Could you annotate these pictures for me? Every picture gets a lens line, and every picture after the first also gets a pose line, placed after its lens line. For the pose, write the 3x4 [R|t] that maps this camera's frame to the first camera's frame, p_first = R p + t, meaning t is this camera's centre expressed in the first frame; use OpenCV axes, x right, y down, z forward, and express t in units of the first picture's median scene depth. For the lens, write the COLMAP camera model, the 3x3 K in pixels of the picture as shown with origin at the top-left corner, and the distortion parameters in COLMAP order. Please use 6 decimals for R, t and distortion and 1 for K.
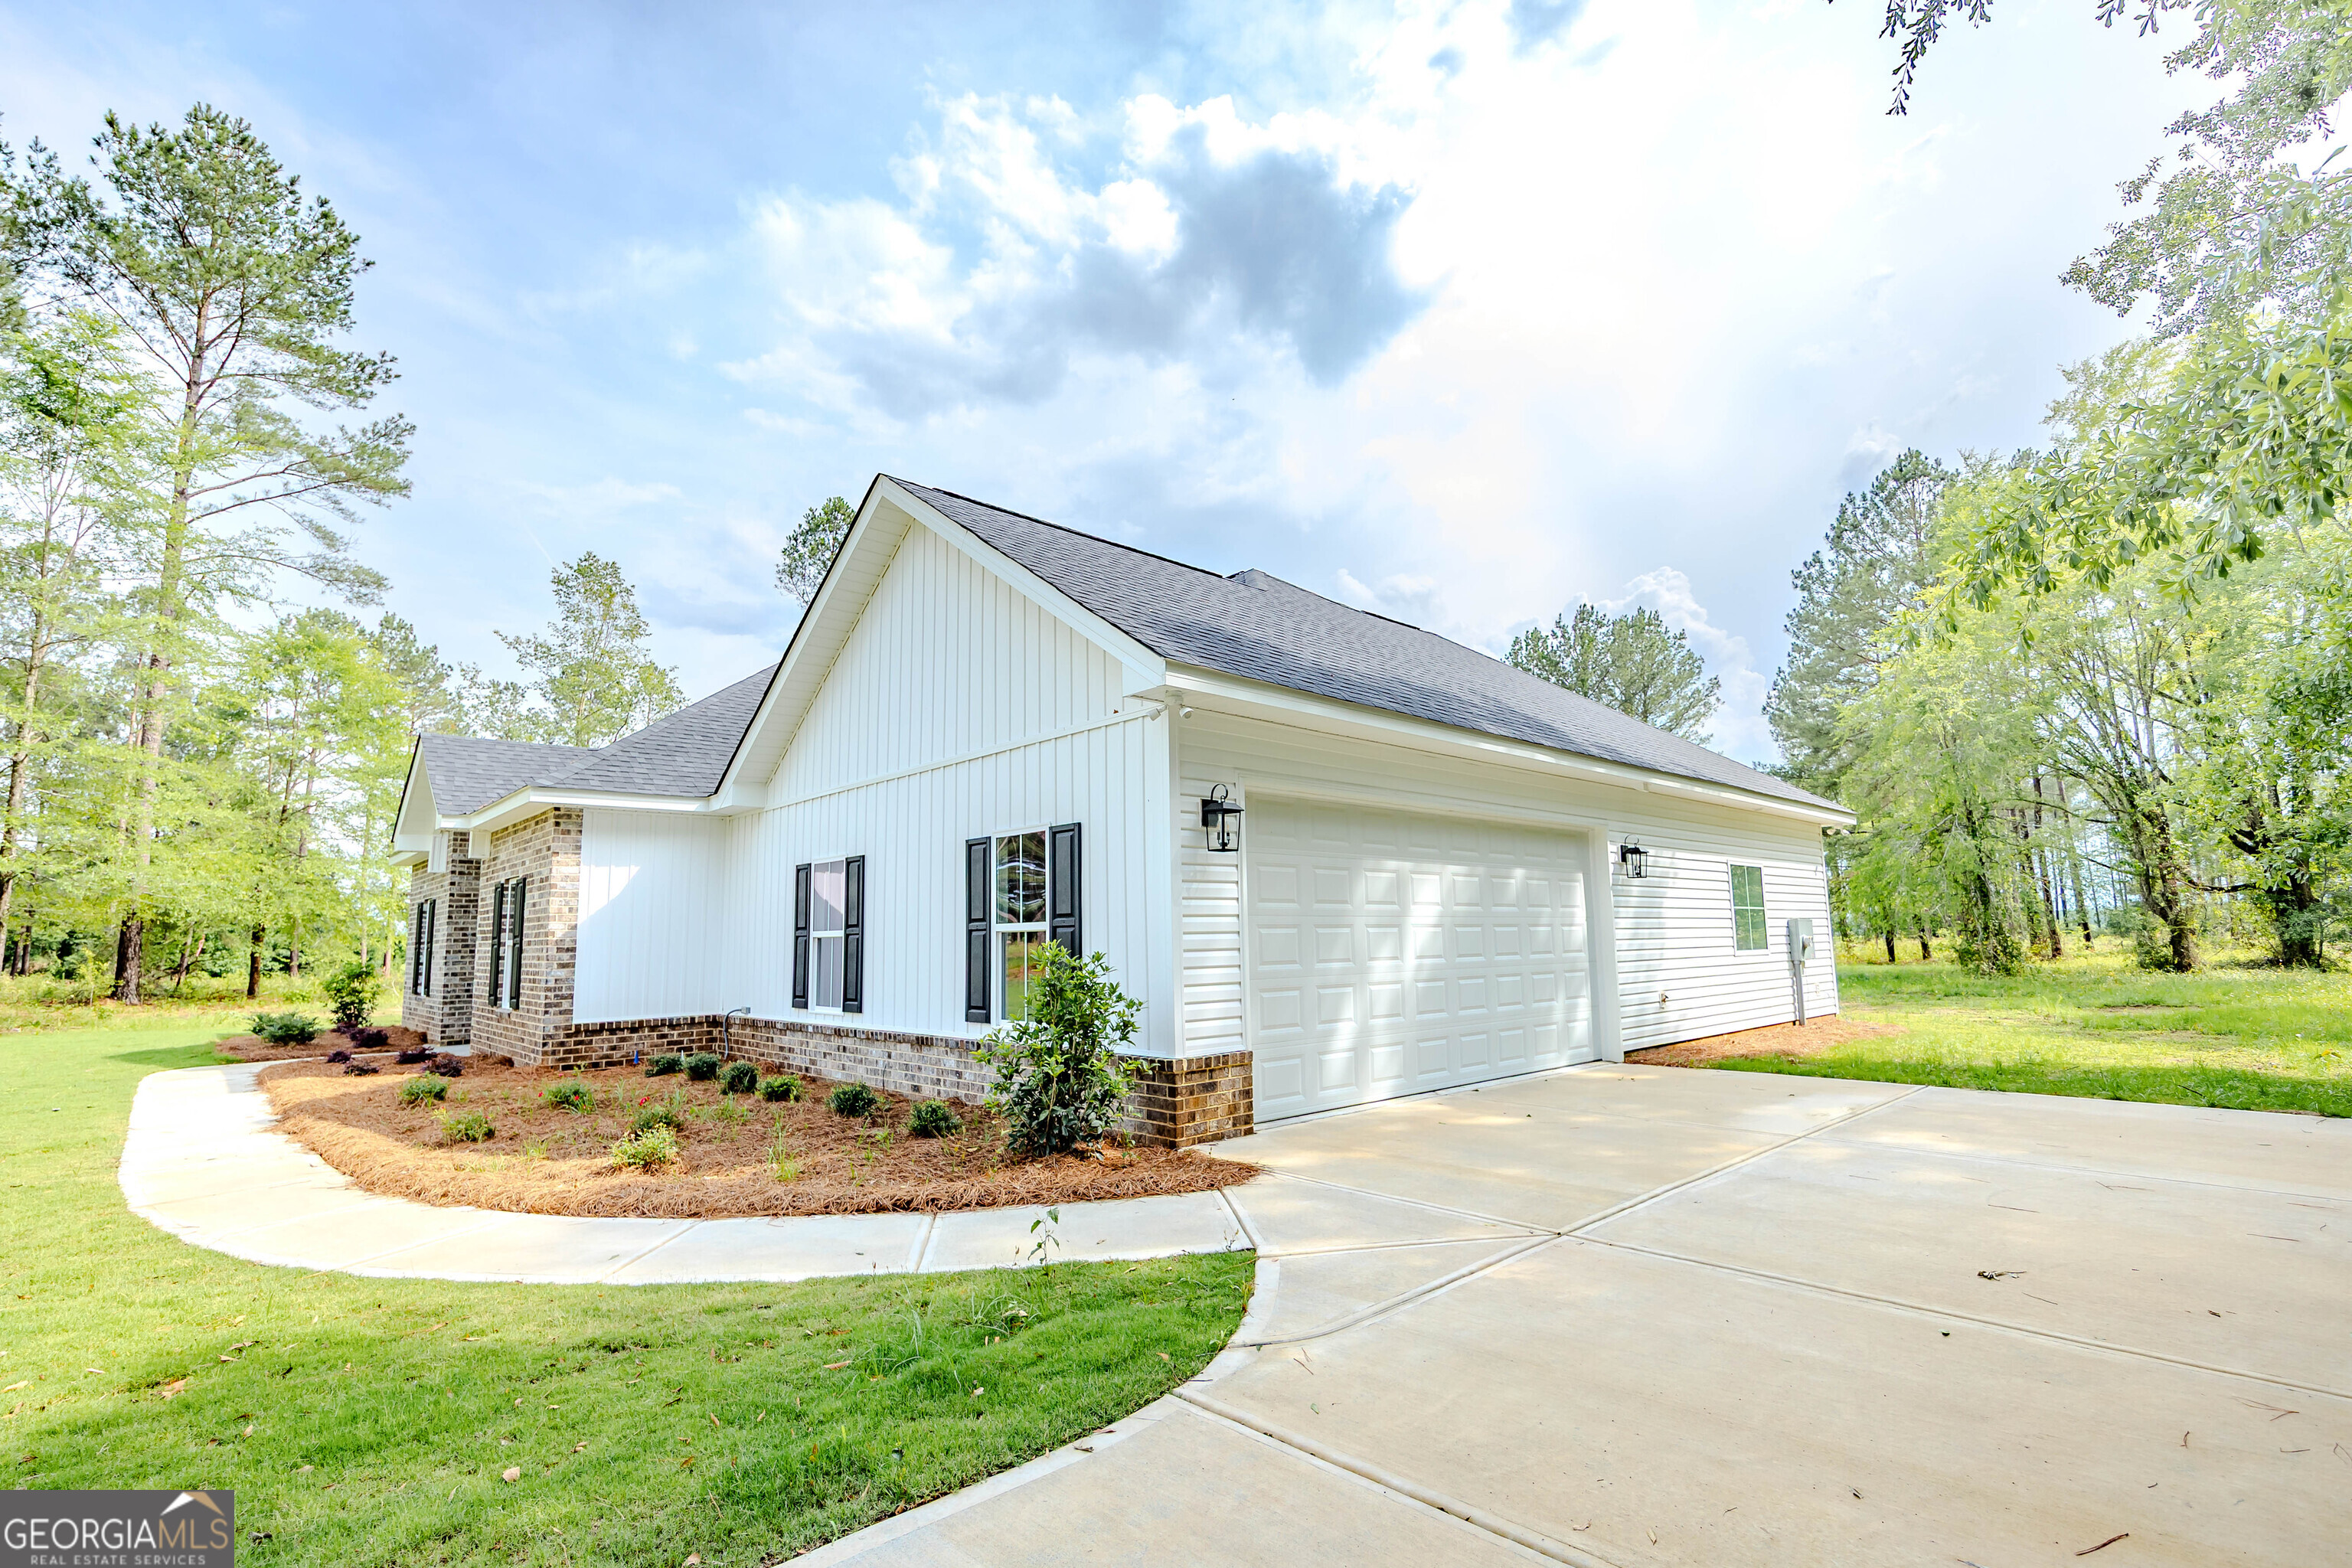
lens RADIAL K [[1094.6, 0, 1205.9], [0, 1094.6, 766.1], [0, 0, 1]] dist [-0.014141, 0.000820]
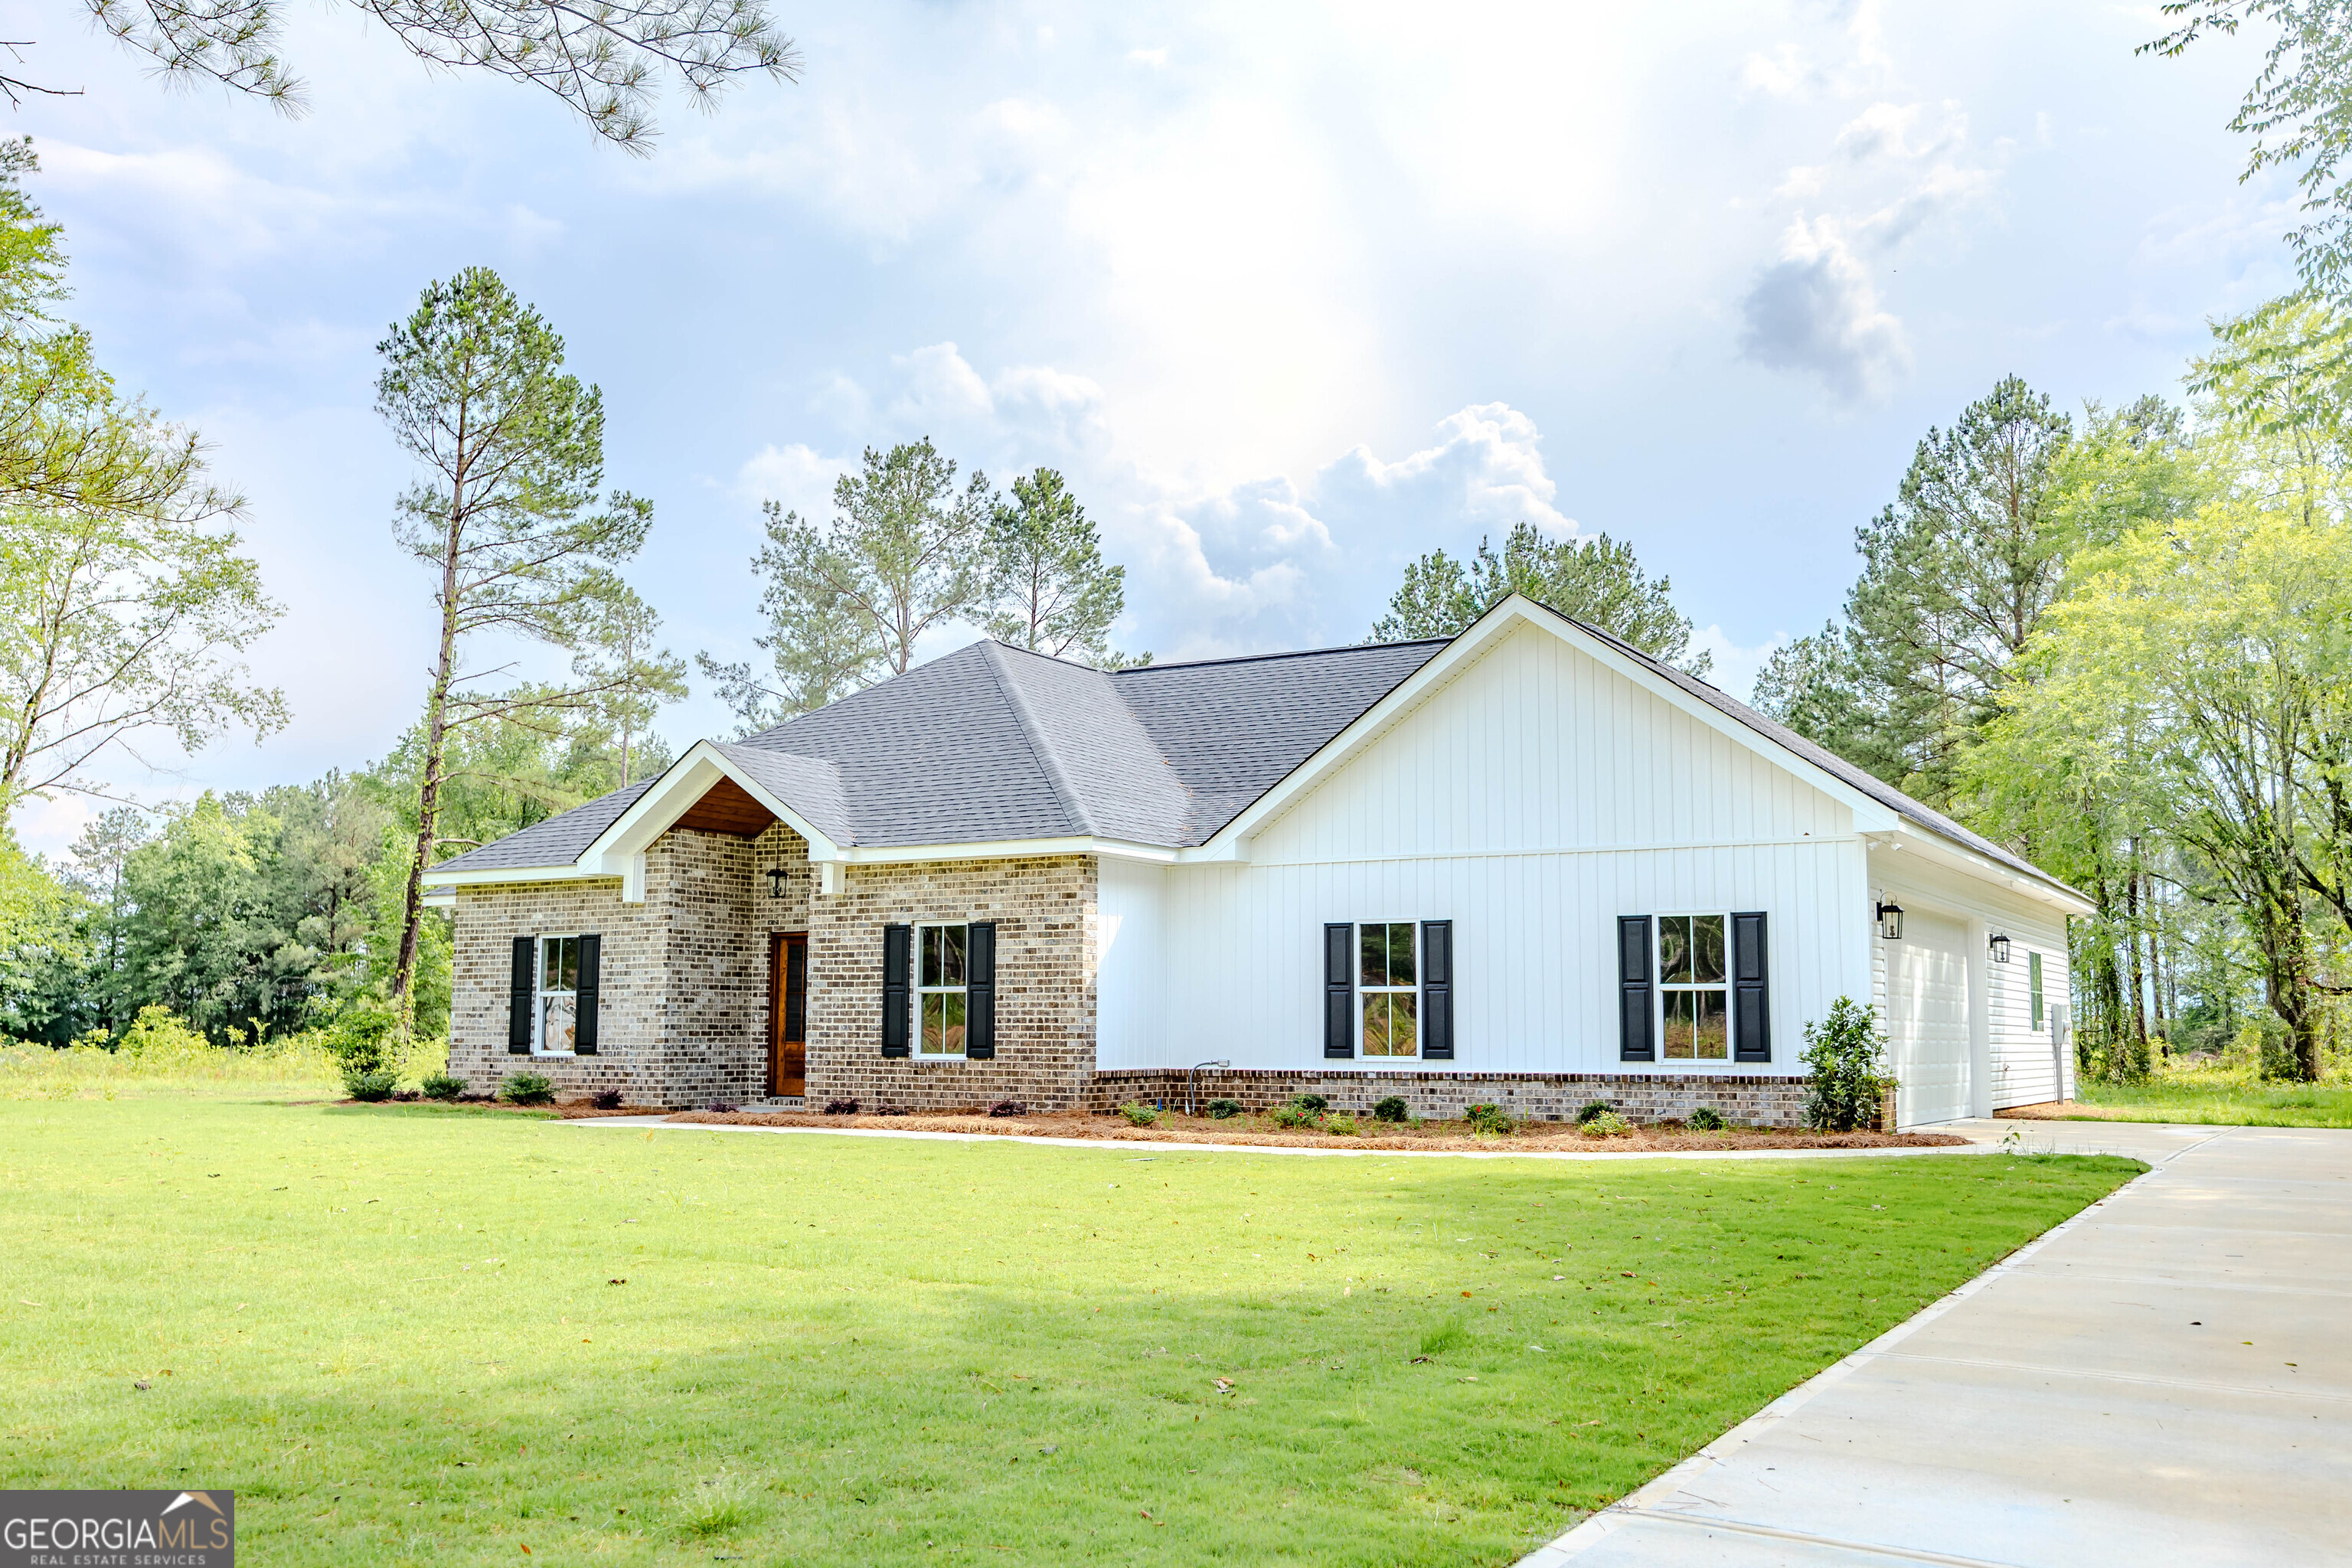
lens RADIAL K [[2060.7, 0, 1214.0], [0, 2060.7, 760.7], [0, 0, 1]] dist [-0.007129, 0.004404]
pose [[0.960670, 0.060032, 0.271125, -0.899053], [-0.066474, 0.997681, 0.014631, -0.076425], [-0.269618, -0.032079, 0.962433, -0.766145]]
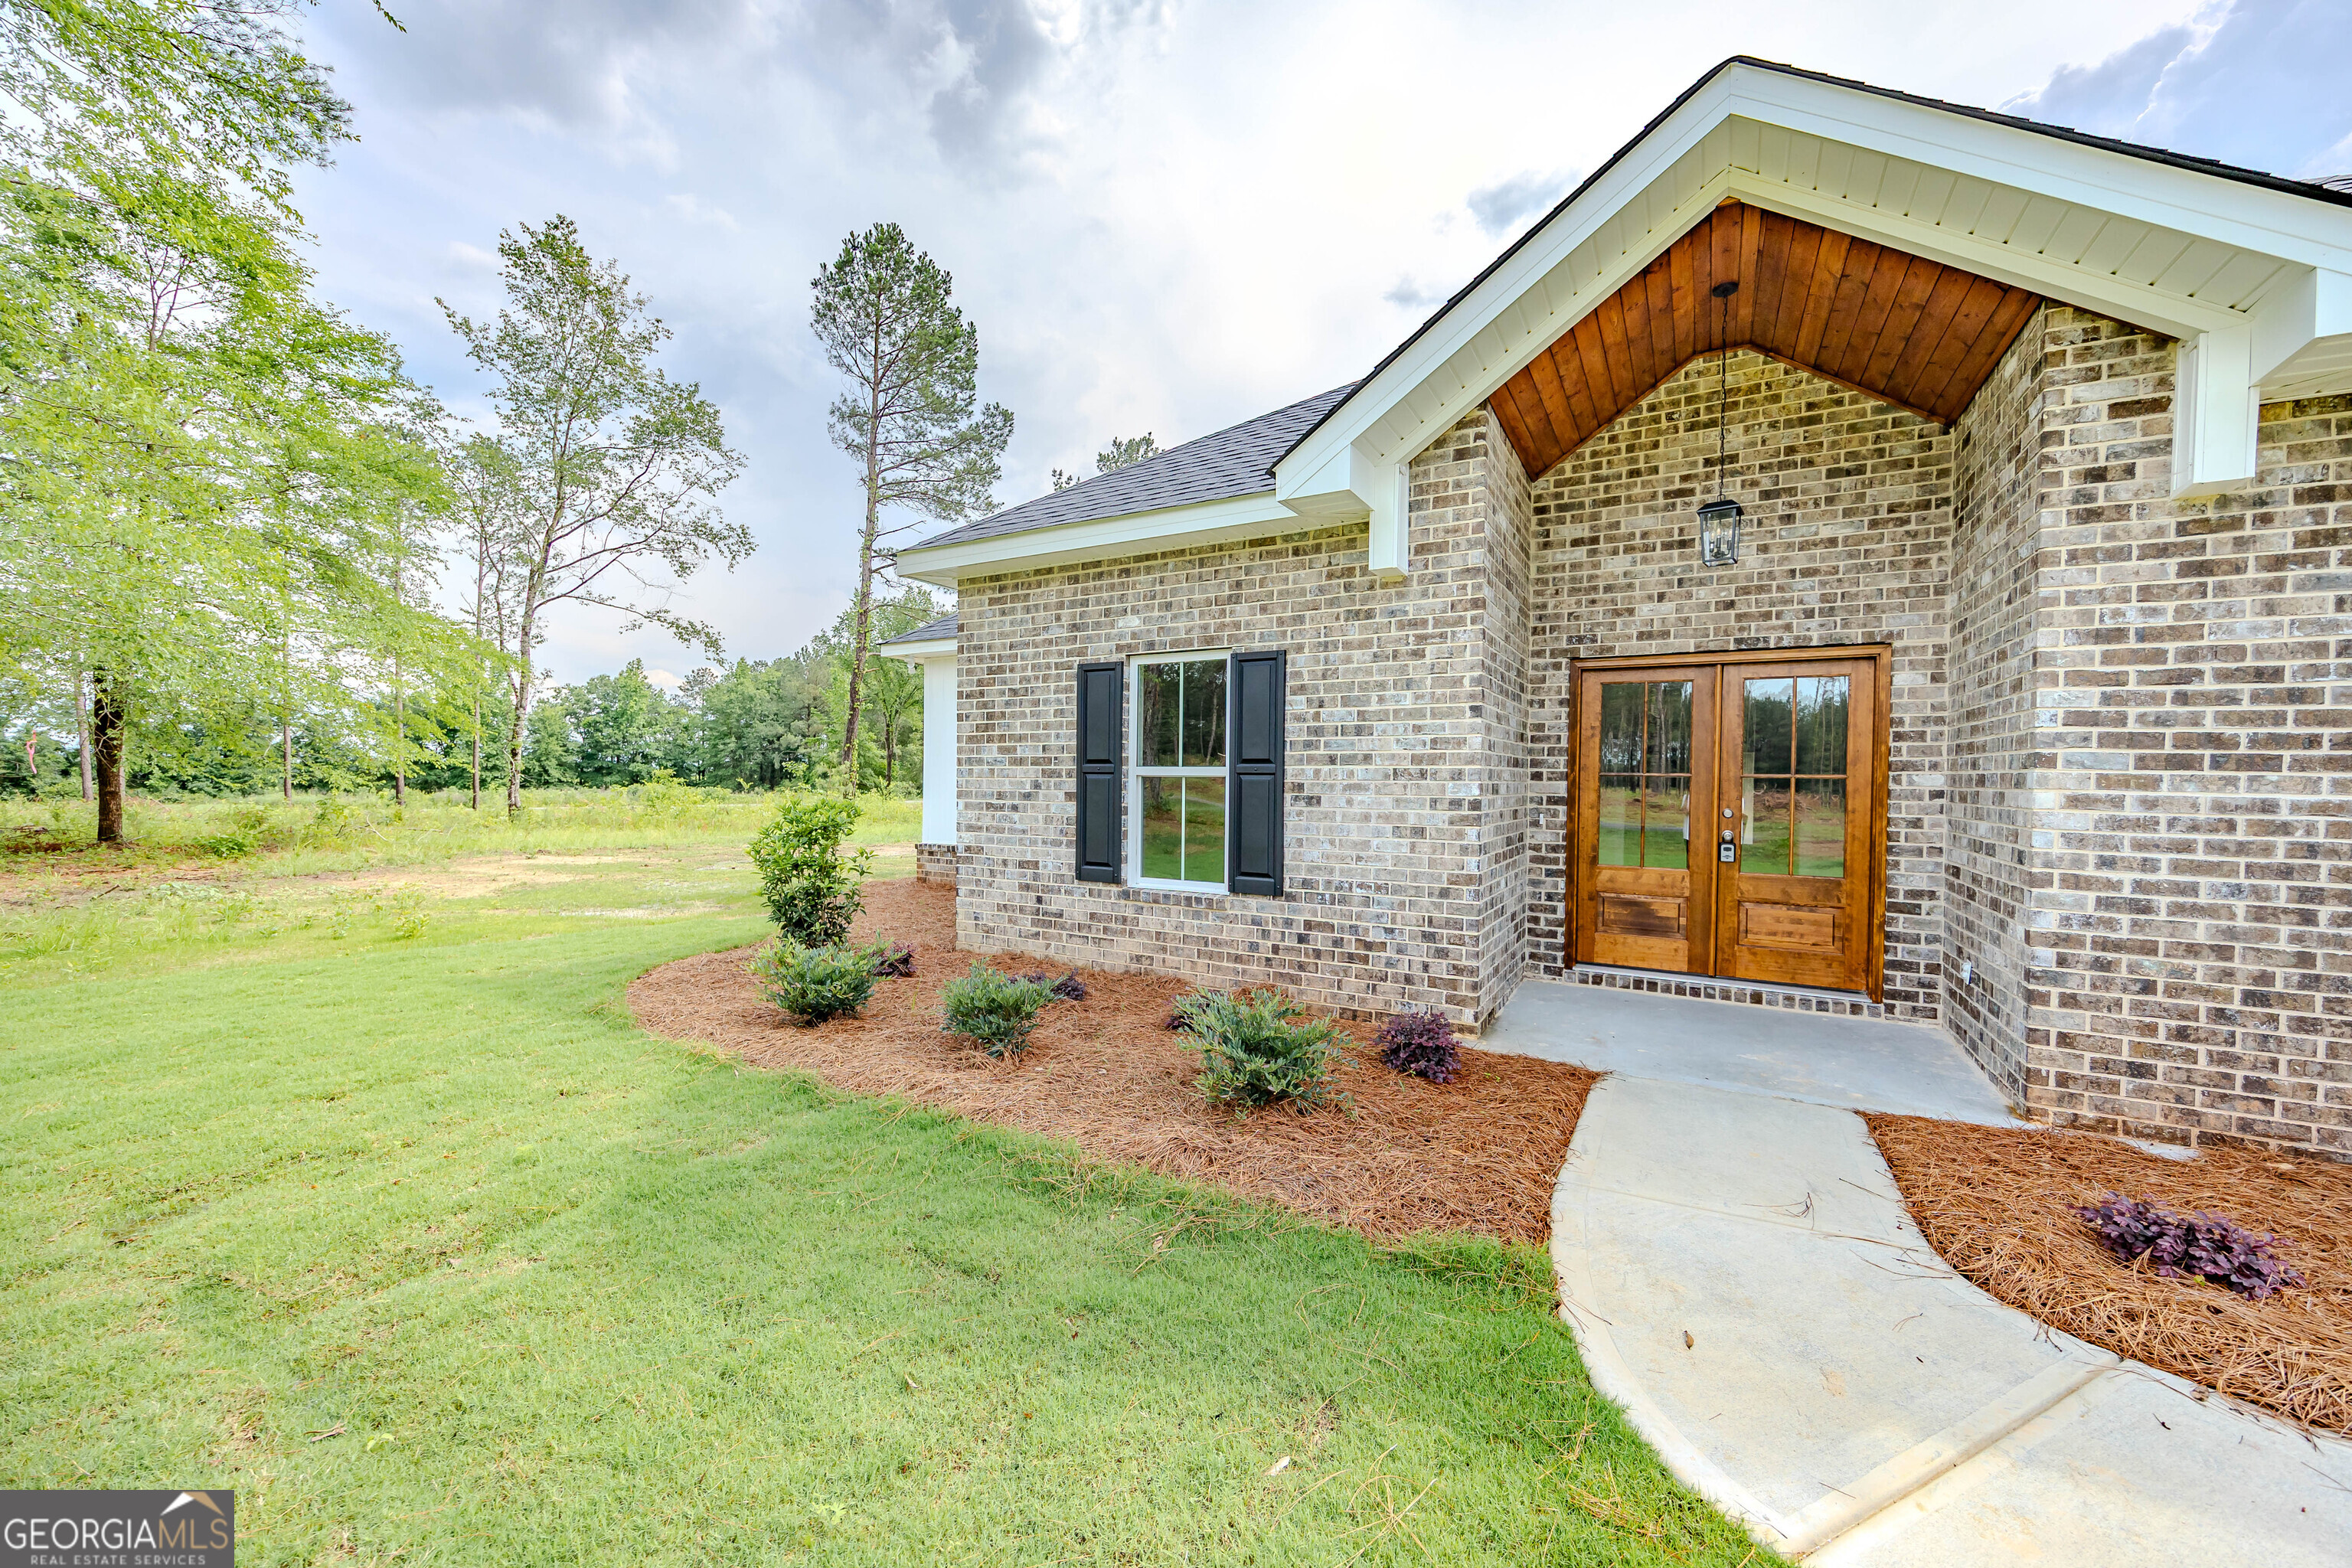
lens RADIAL K [[882.1, 0, 1190.5], [0, 882.1, 785.9], [0, 0, 1]] dist [-0.008247, 0.000557]
pose [[0.959281, 0.035895, 0.280162, -1.072751], [-0.080799, 0.985315, 0.150418, 0.160903], [-0.270648, -0.166931, 0.948095, 0.899907]]
